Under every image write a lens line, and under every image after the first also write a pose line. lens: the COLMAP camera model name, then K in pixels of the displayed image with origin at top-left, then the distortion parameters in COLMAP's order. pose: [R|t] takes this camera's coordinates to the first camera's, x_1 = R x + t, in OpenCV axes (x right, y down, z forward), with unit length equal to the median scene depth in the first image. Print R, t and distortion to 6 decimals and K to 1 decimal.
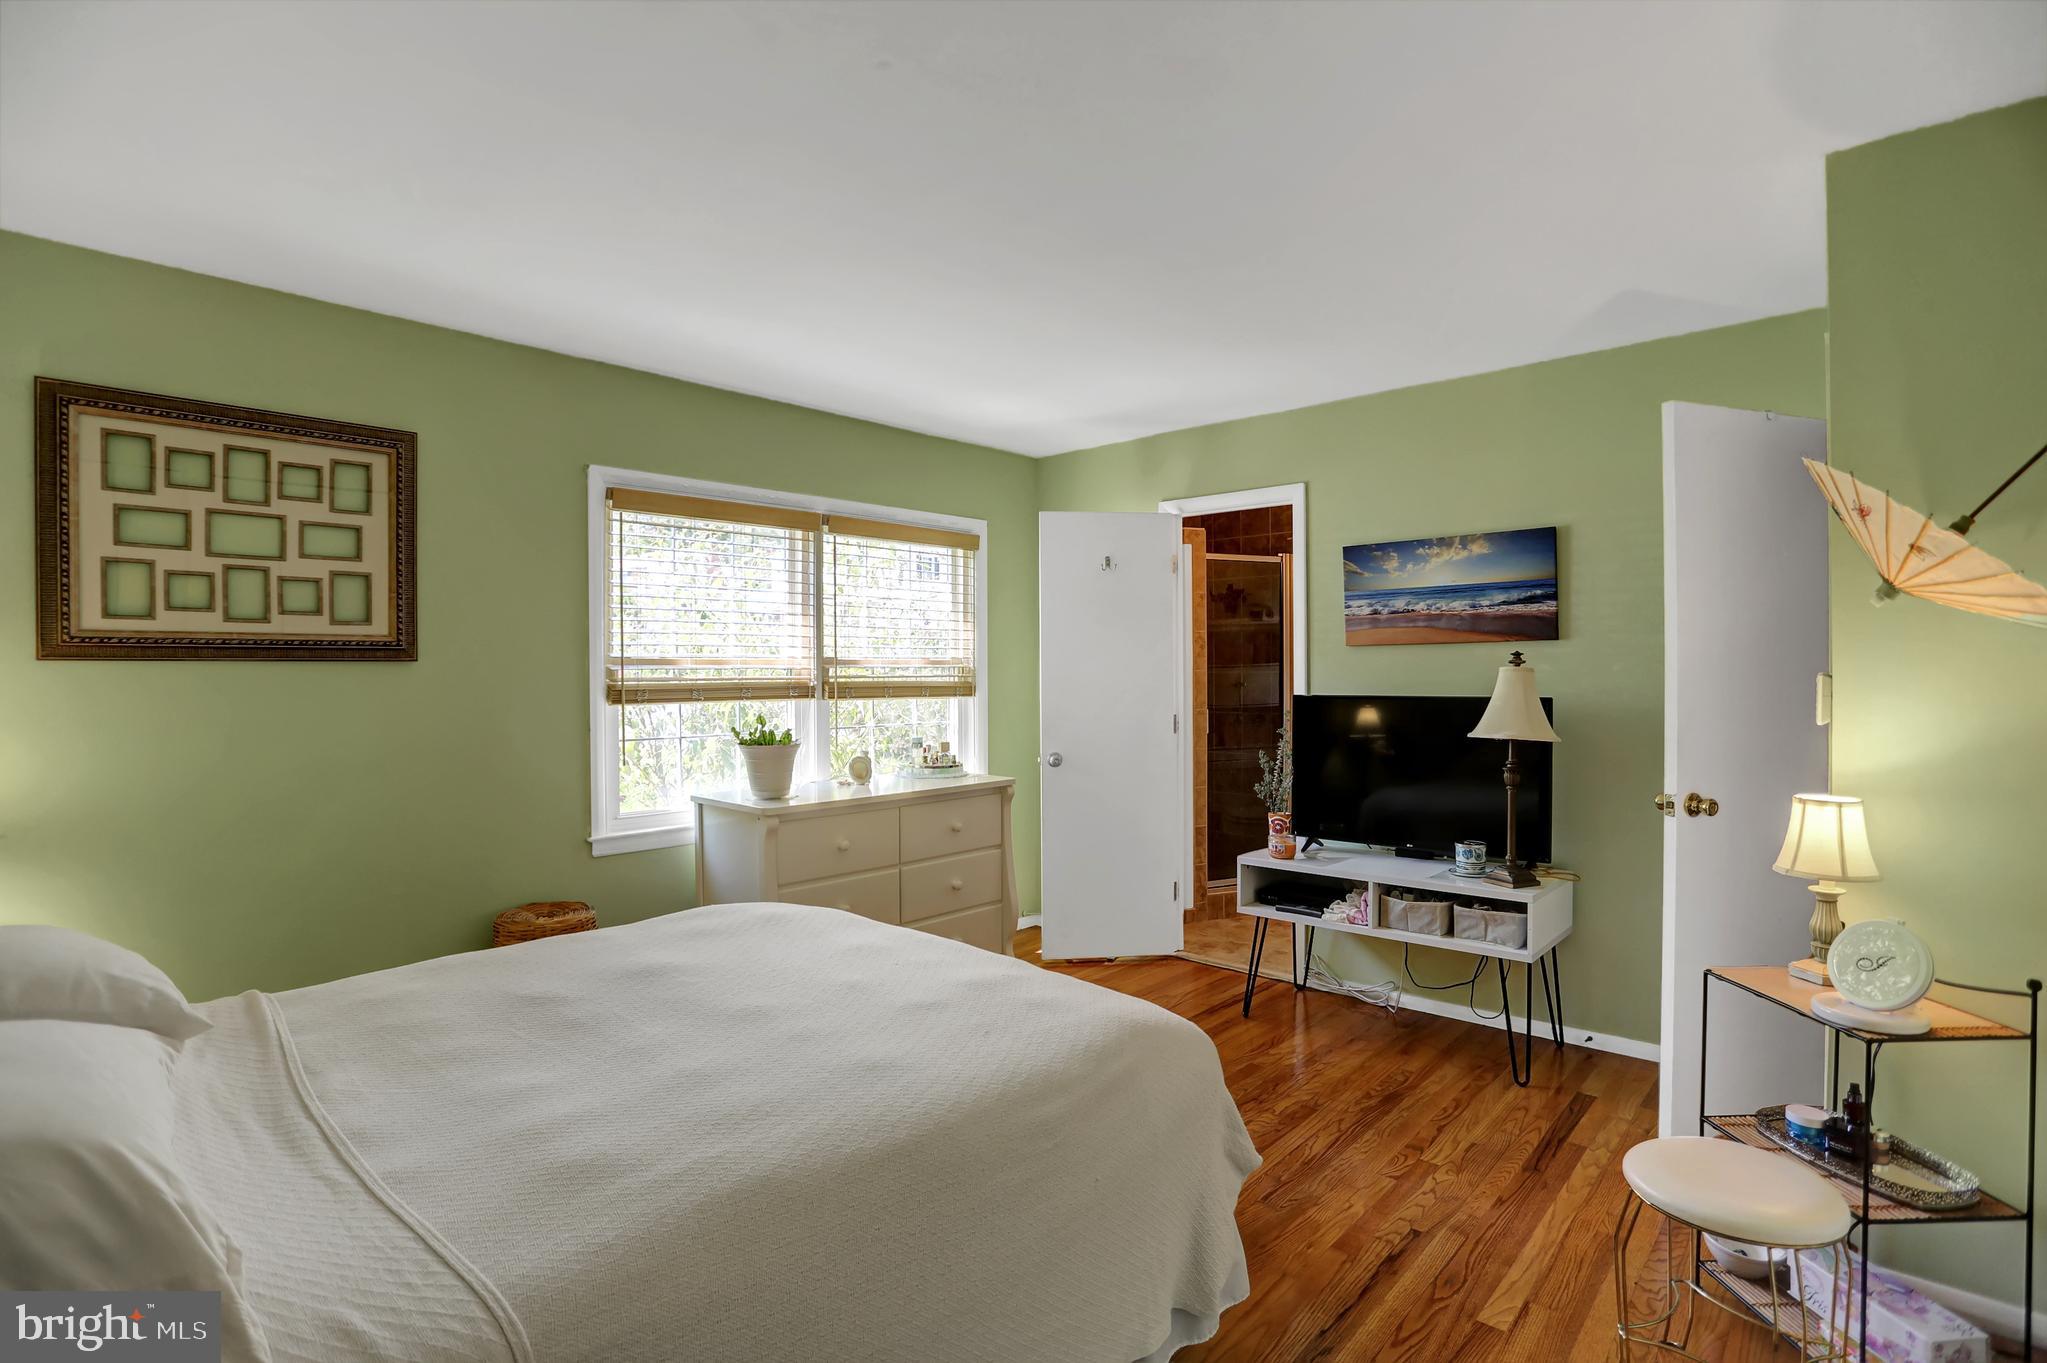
lens RADIAL K [[962.7, 0, 955.0], [0, 962.7, 684.0], [0, 0, 1]] dist [-0.003625, -0.000246]
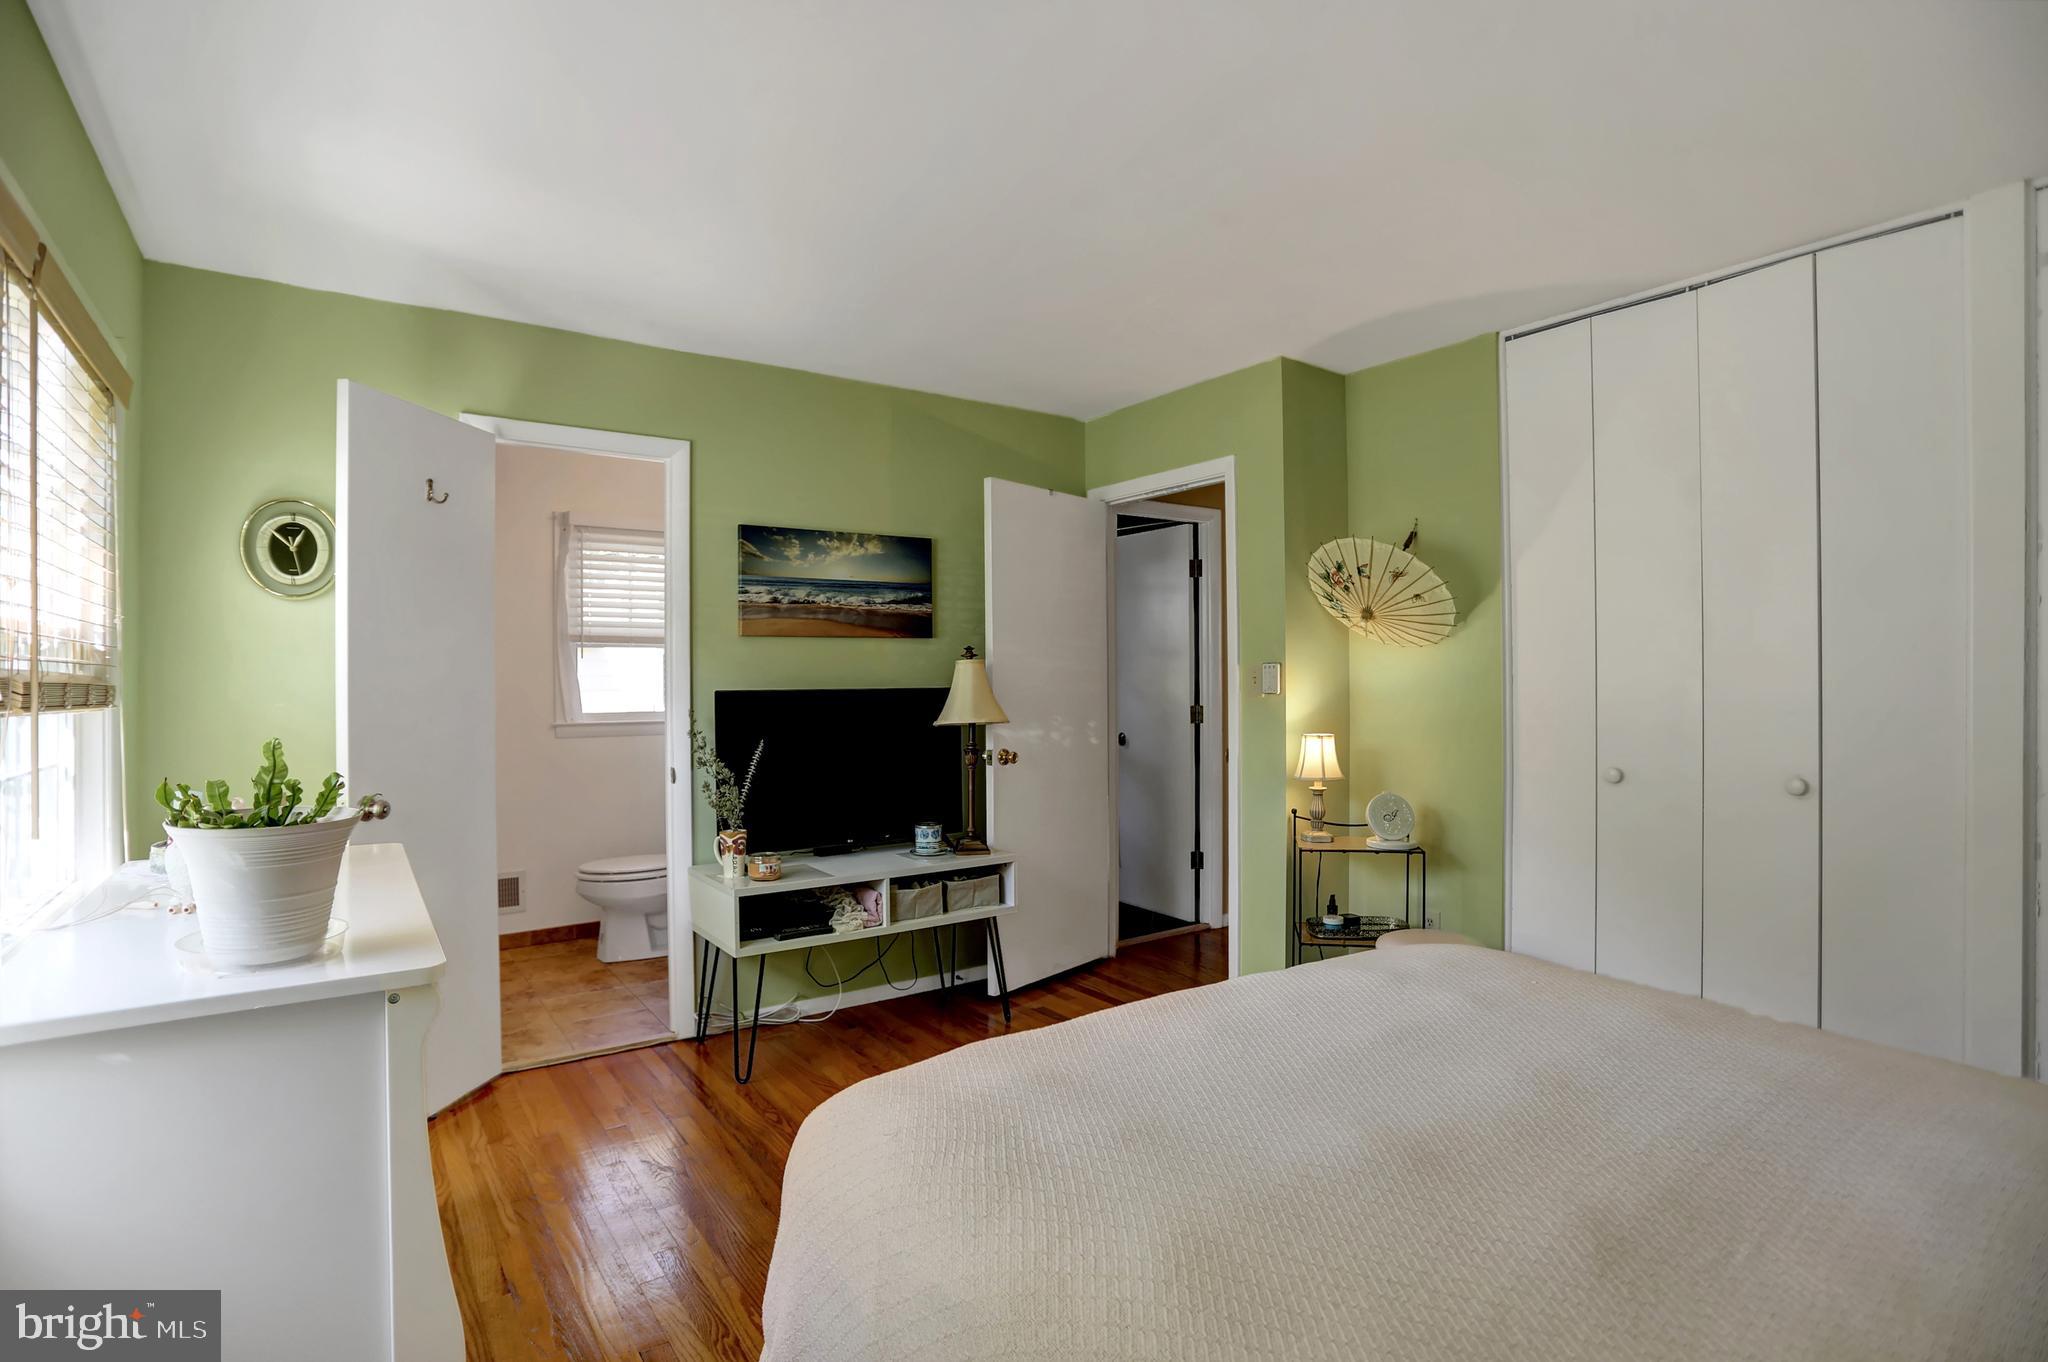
lens RADIAL K [[1038.0, 0, 1024.0], [0, 1038.0, 681.0], [0, 0, 1]] dist [-0.059120, 0.000344]
pose [[0.196429, 0.005074, 0.980505, -0.554256], [0.019627, 0.999766, -0.009106, 0.018526], [-0.980322, 0.021033, 0.196284, 0.645626]]
